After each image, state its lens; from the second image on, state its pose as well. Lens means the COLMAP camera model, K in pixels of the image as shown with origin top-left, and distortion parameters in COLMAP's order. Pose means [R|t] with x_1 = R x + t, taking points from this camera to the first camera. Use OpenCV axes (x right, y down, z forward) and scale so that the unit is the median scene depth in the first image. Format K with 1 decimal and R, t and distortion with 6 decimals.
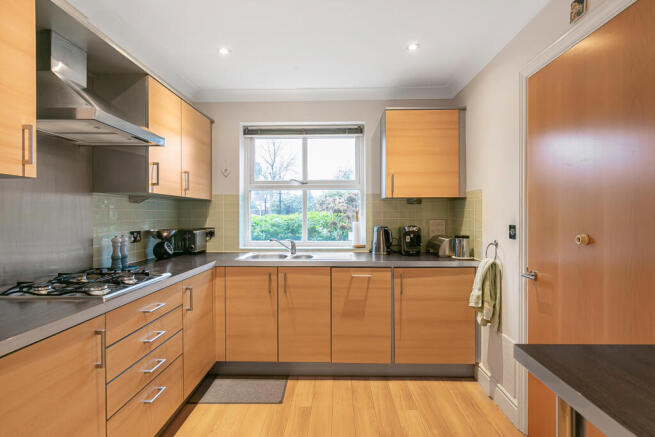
lens RADIAL K [[355.8, 0, 327.5], [0, 355.8, 218.5], [0, 0, 1]] dist [-0.001516, -0.000378]
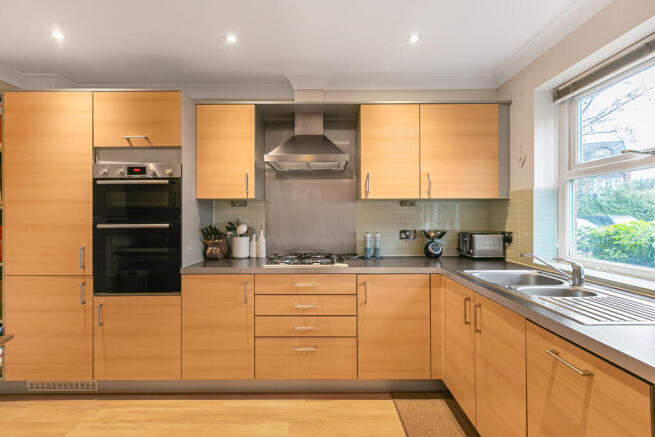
lens RADIAL K [[291.2, 0, 327.5], [0, 291.2, 218.5], [0, 0, 1]] dist [0.000180, -0.000054]
pose [[0.032809, 0.007076, -0.999437, 0.412959], [-0.009790, 0.999929, 0.006759, -0.006579], [0.999414, 0.009563, 0.032876, 0.685408]]
